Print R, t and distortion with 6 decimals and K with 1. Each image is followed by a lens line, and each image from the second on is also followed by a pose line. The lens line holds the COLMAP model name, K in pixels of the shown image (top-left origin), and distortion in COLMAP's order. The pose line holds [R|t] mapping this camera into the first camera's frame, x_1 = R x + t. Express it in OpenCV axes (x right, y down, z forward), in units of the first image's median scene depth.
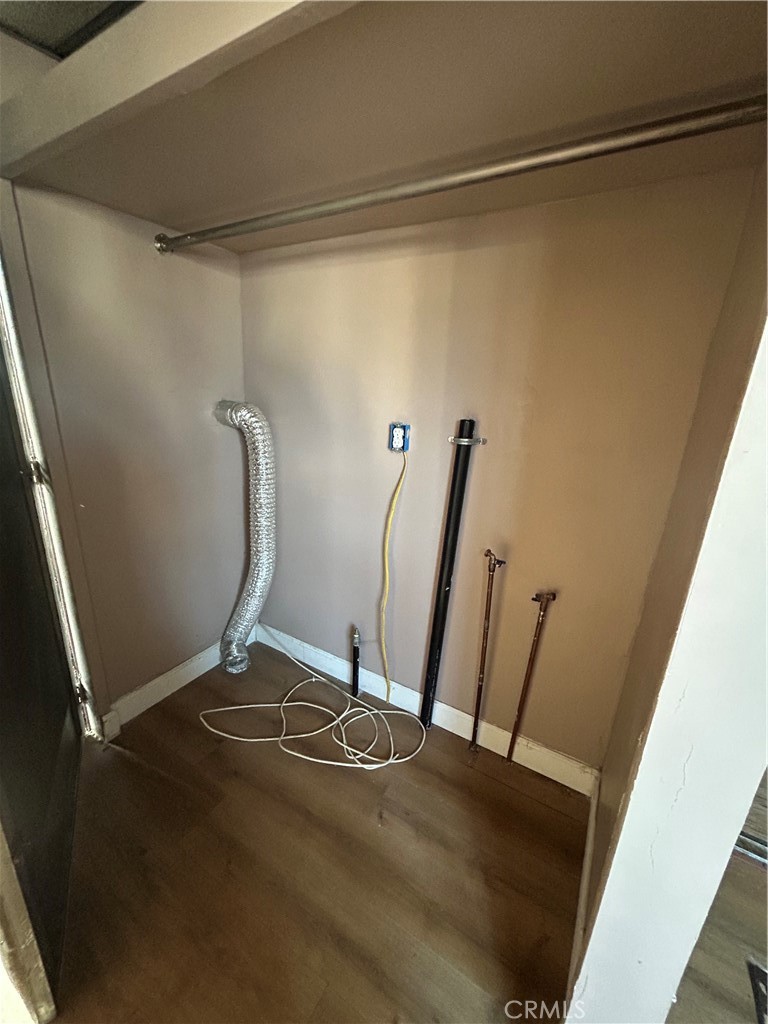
lens RADIAL K [[413.2, 0, 384.6], [0, 413.2, 514.4], [0, 0, 1]] dist [0.001340, -0.000347]
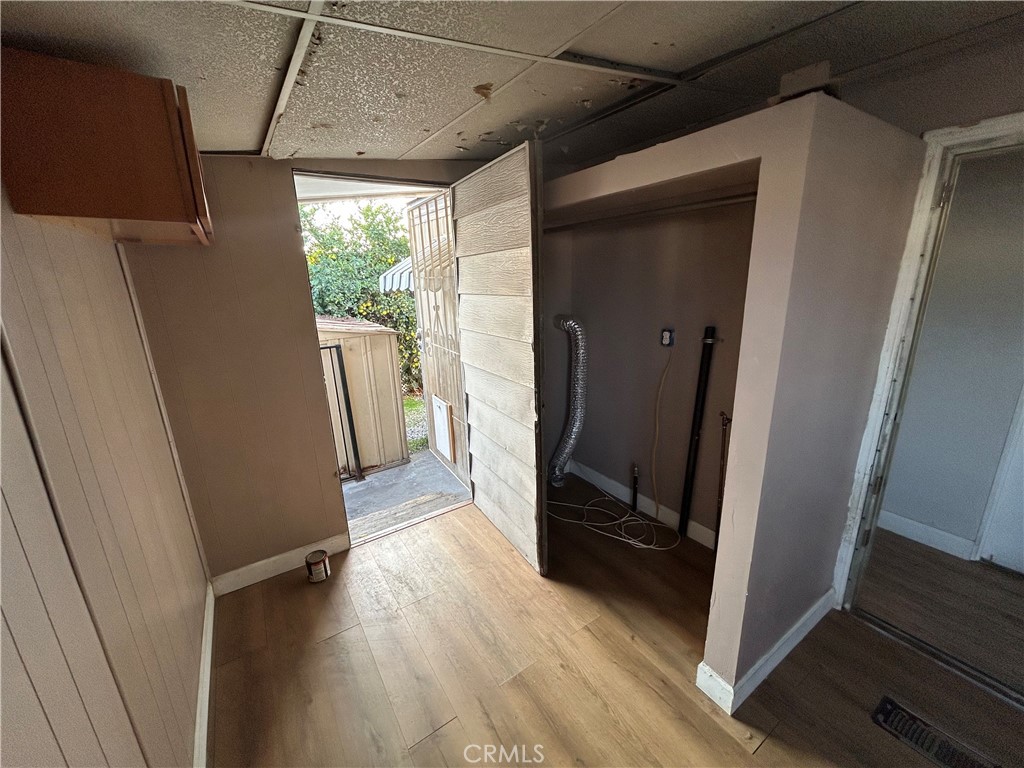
lens RADIAL K [[413.2, 0, 513.2], [0, 413.2, 385.8], [0, 0, 1]] dist [0.001340, -0.000347]
pose [[0.902793, 0.040435, -0.428171, 0.157918], [-0.053741, 0.998374, -0.019031, 0.046807], [0.426705, 0.040191, 0.903497, -0.544157]]
